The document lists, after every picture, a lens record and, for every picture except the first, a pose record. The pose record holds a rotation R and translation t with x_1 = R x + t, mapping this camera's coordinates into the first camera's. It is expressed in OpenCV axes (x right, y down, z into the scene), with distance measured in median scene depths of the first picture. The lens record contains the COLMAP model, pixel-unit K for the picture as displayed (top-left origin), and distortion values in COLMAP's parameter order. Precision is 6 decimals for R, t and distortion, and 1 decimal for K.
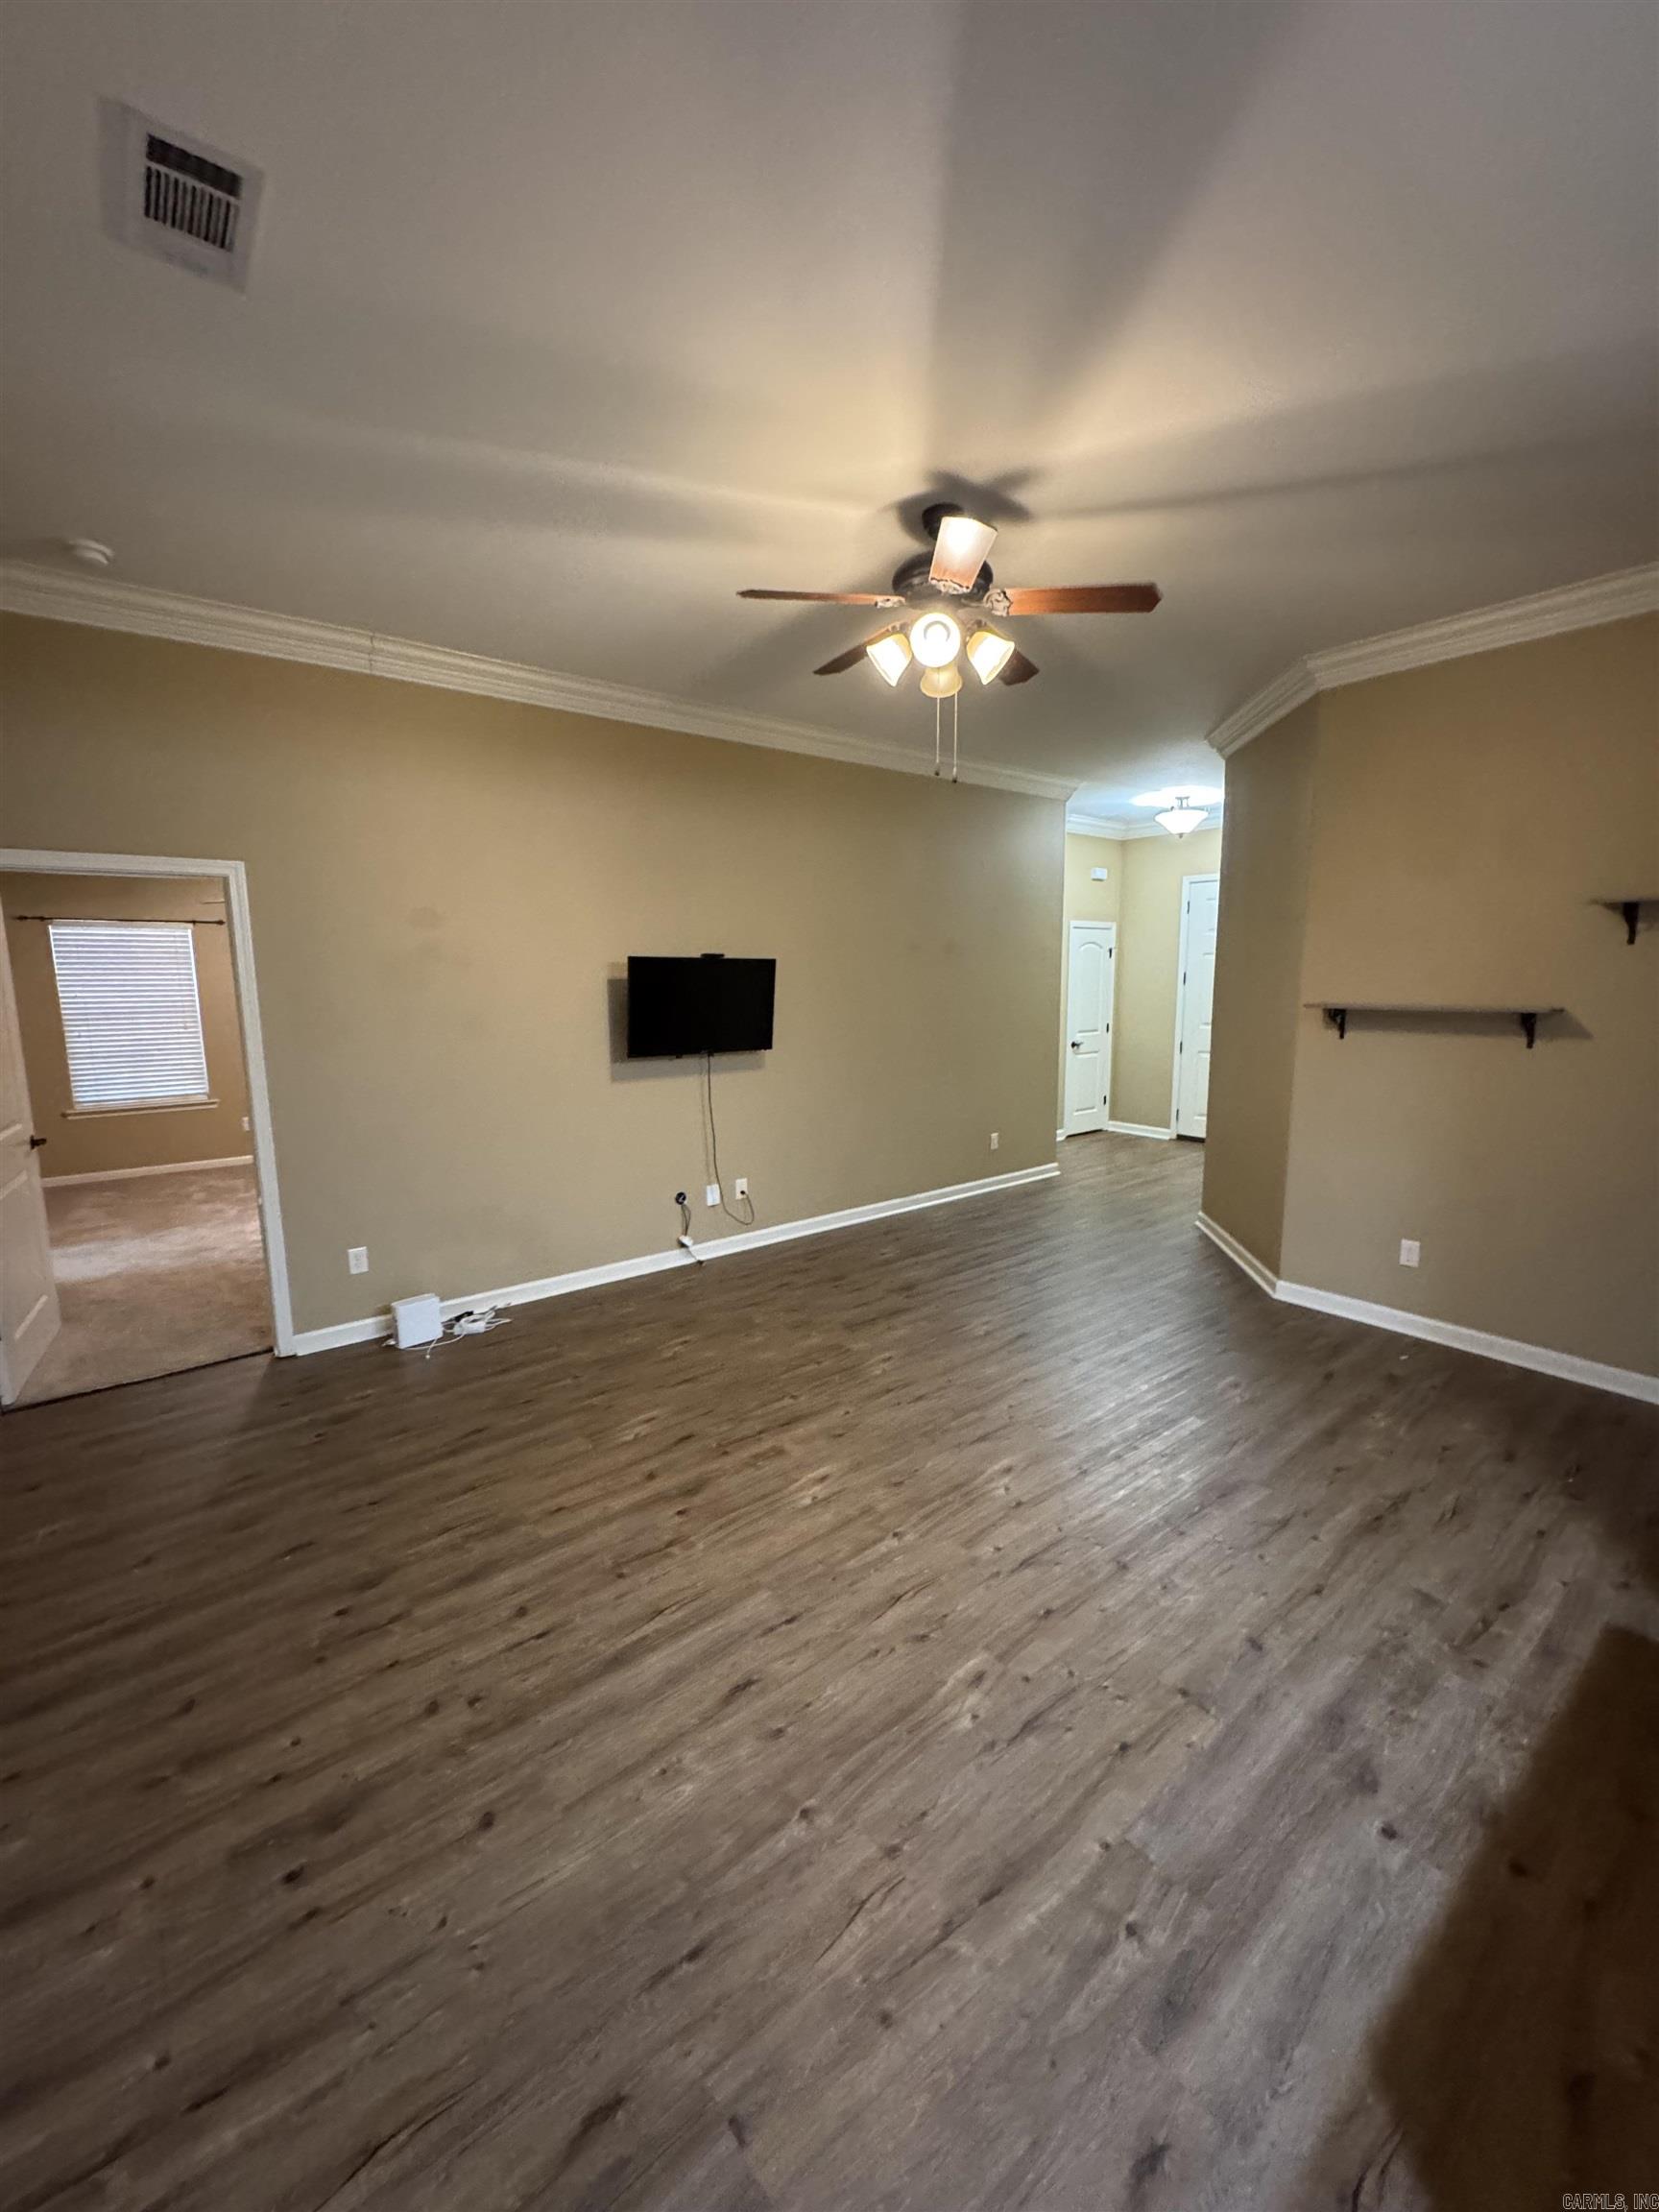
lens RADIAL K [[882.6, 0, 837.4], [0, 882.6, 1097.4], [0, 0, 1]] dist [-0.001964, 0.000470]
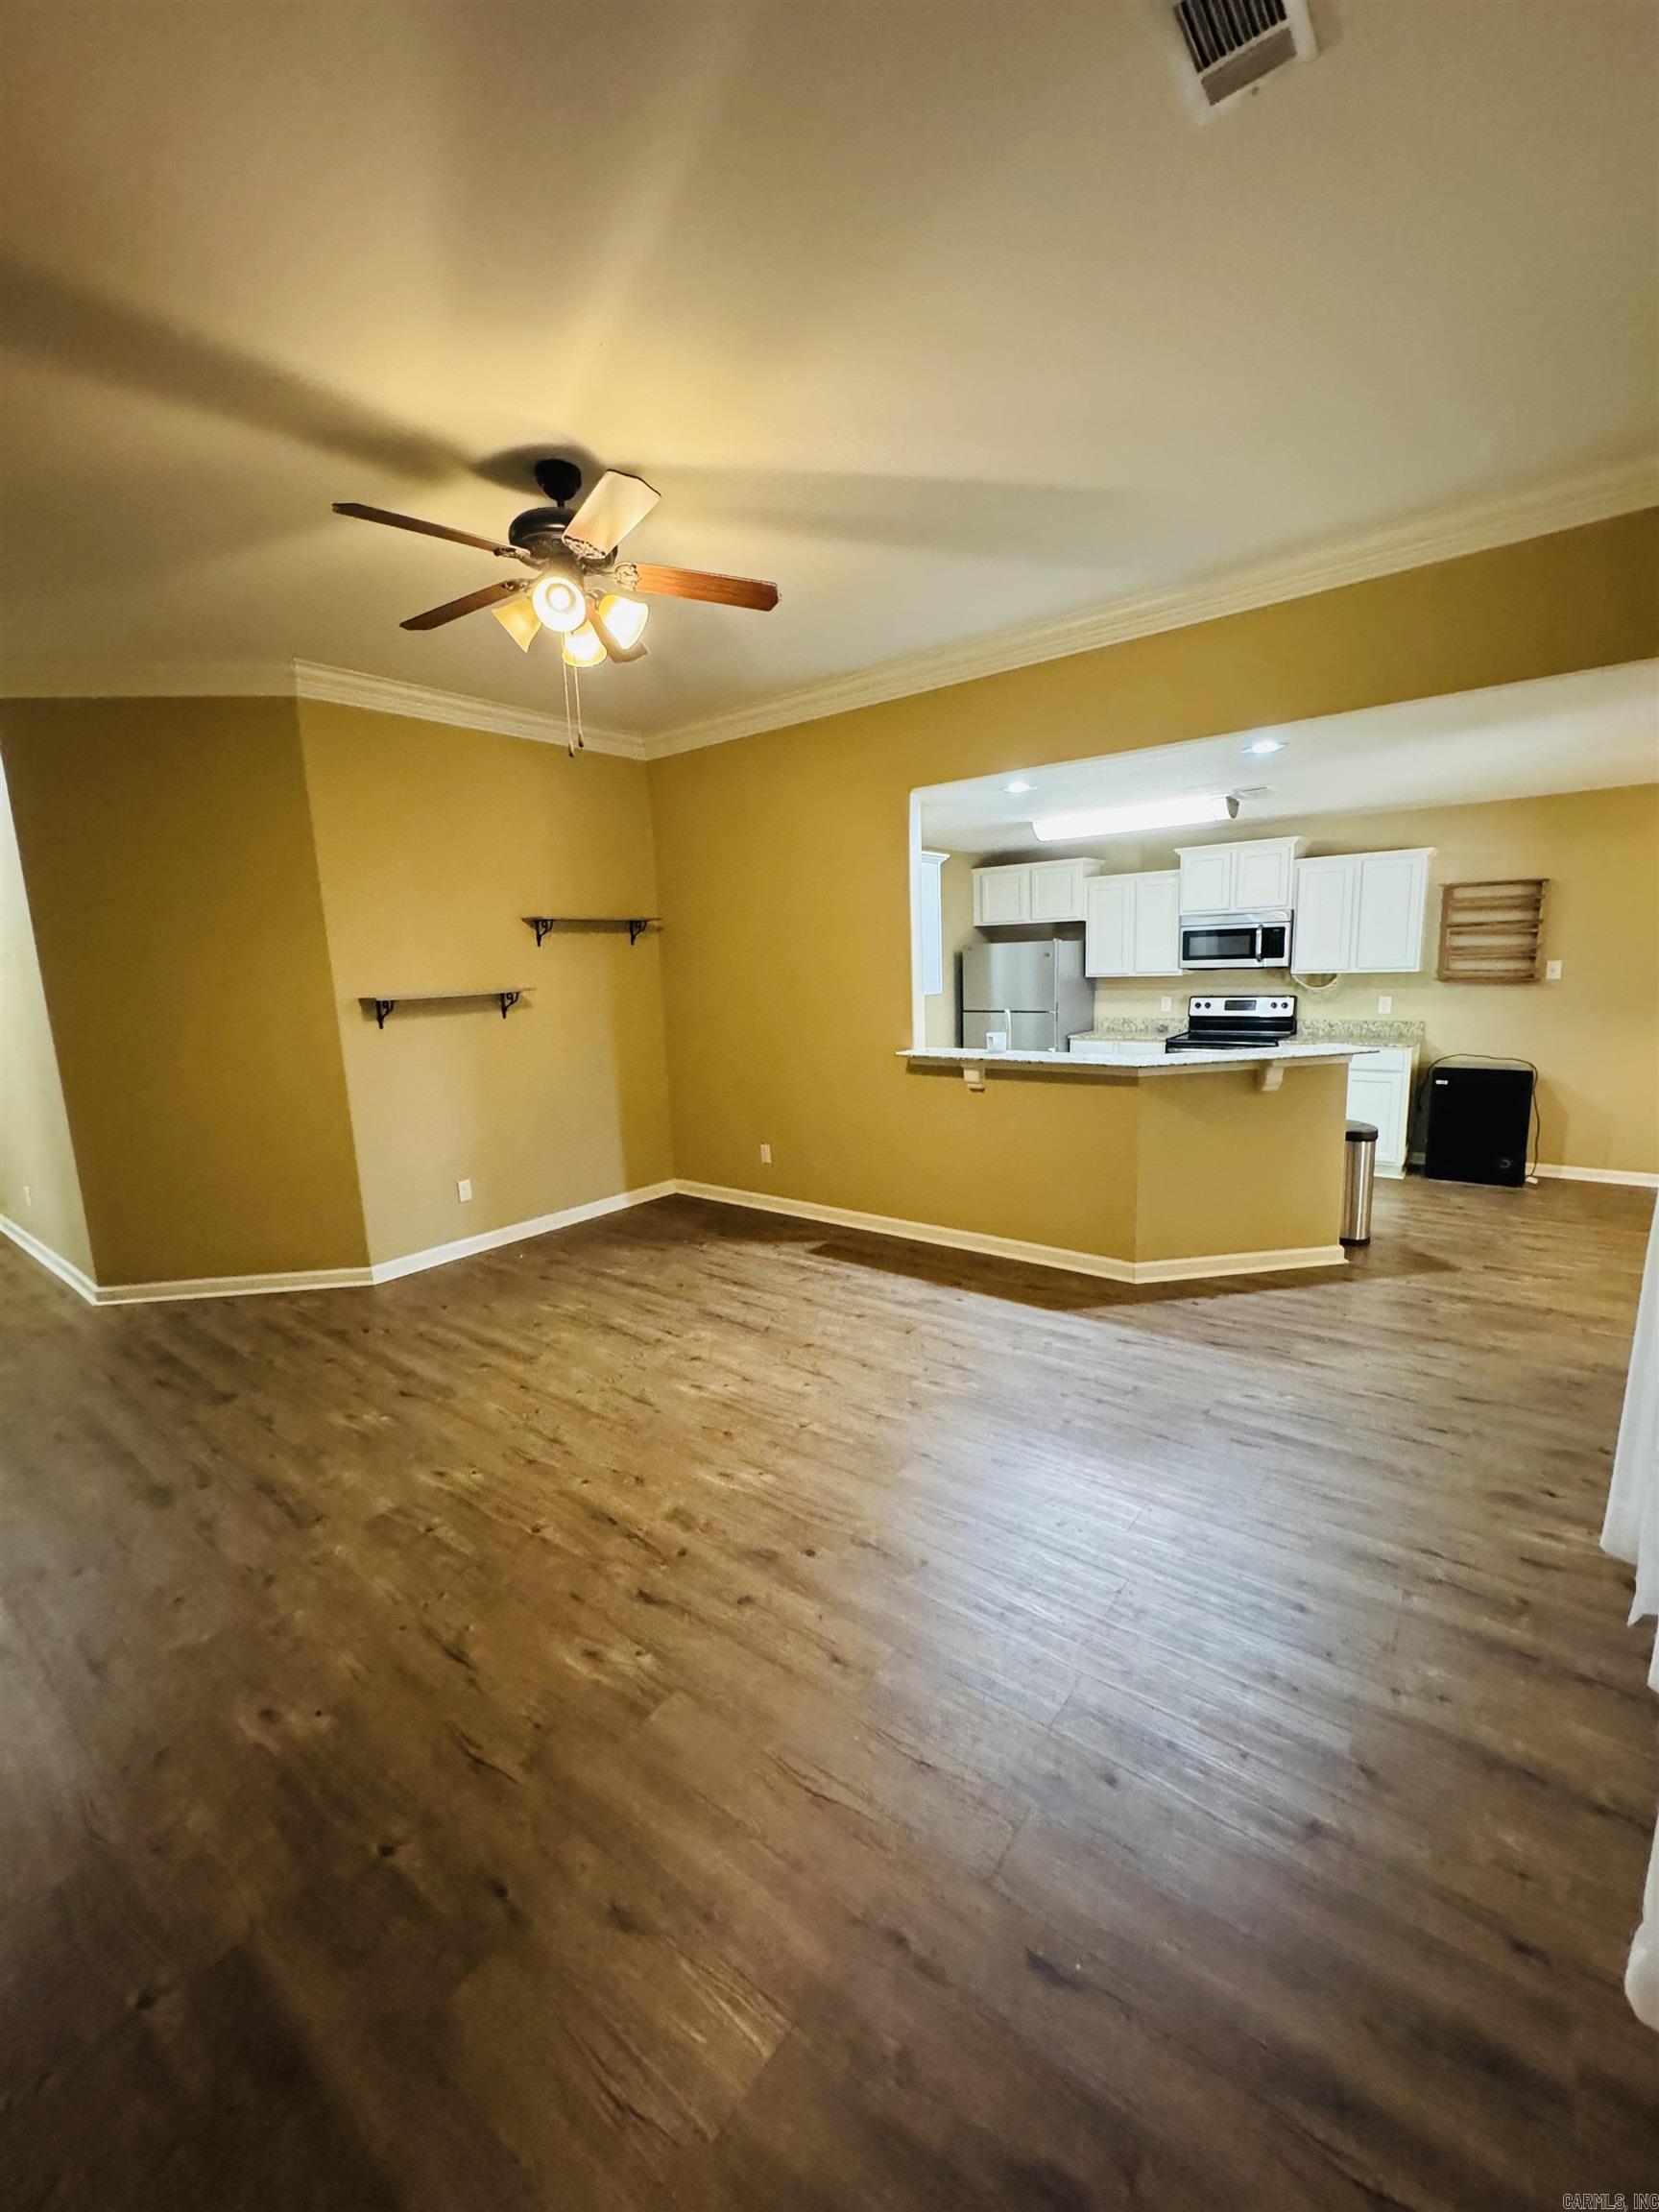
lens RADIAL K [[882.6, 0, 825.8], [0, 882.6, 1104.6], [0, 0, 1]] dist [-0.001964, 0.000470]
pose [[-0.221969, -0.144878, 0.964230, -0.833228], [0.175100, 0.966901, 0.185588, -0.108077], [-0.959203, 0.210032, -0.189254, 0.908669]]
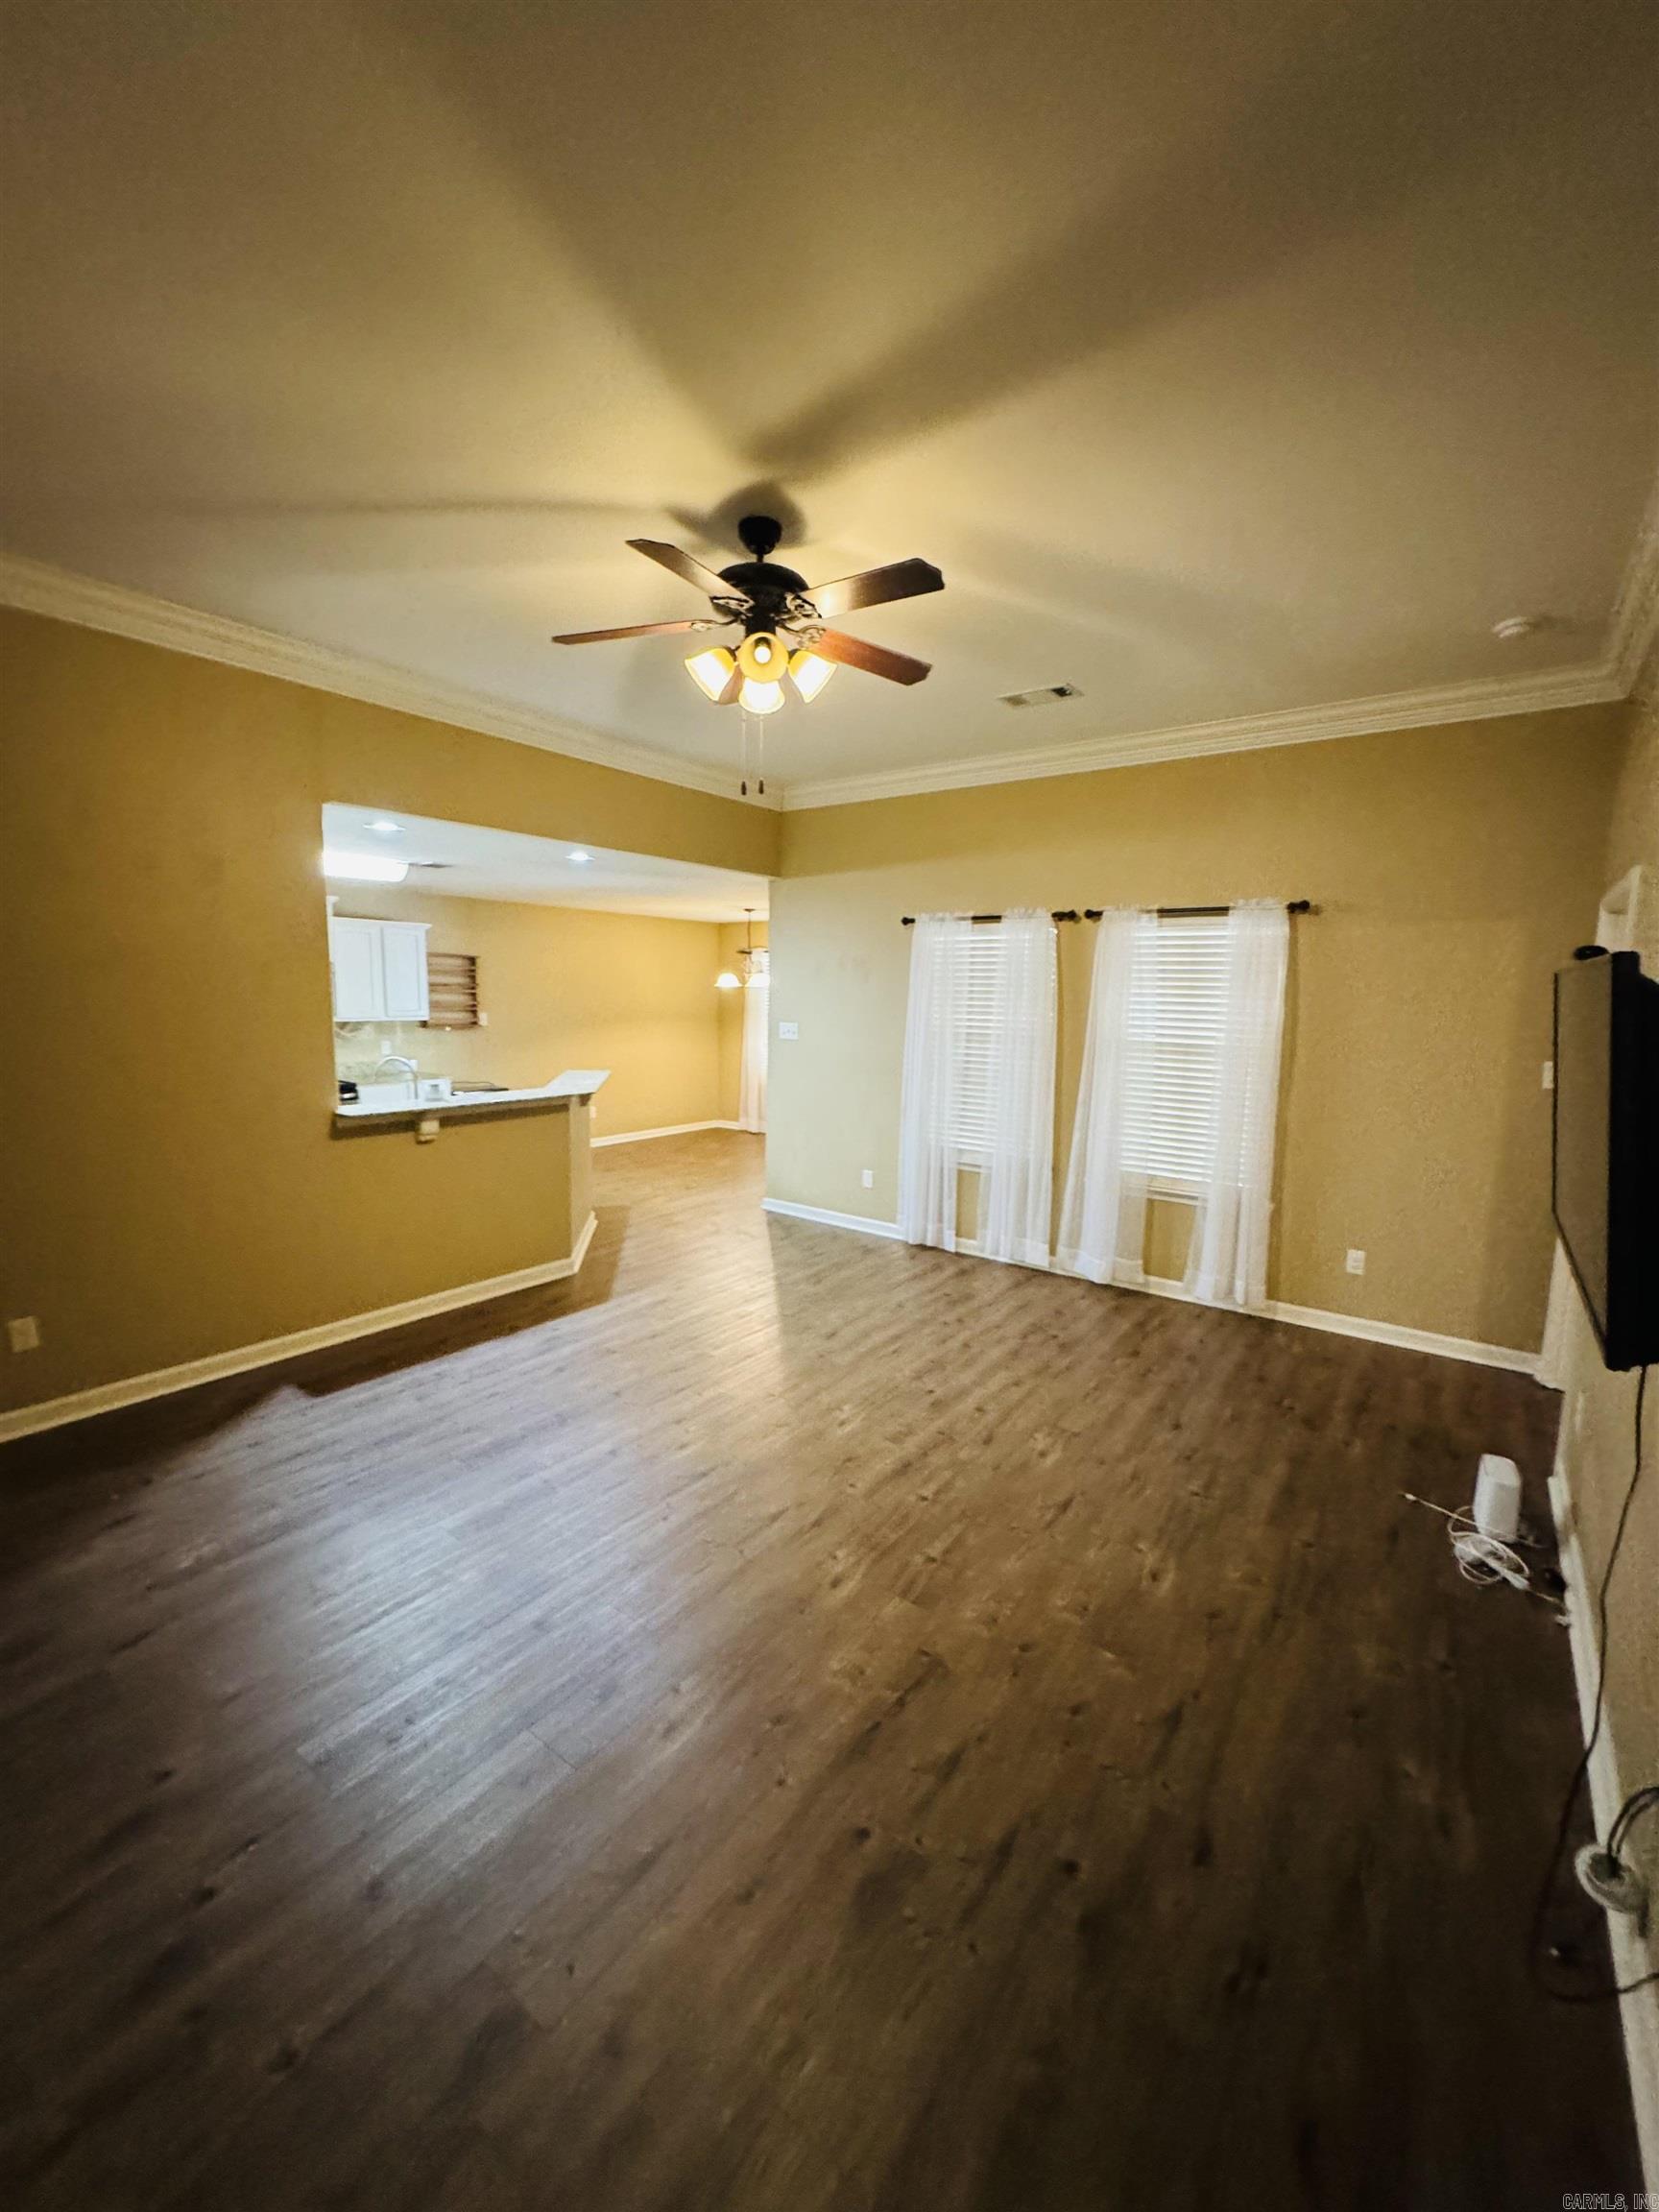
lens RADIAL K [[882.6, 0, 837.9], [0, 882.6, 1105.5], [0, 0, 1]] dist [-0.001964, 0.000470]
pose [[-0.965685, 0.022516, -0.258740, 0.261278], [-0.048023, 0.963577, 0.263084, -0.264527], [0.255239, 0.266482, -0.929430, 1.815963]]
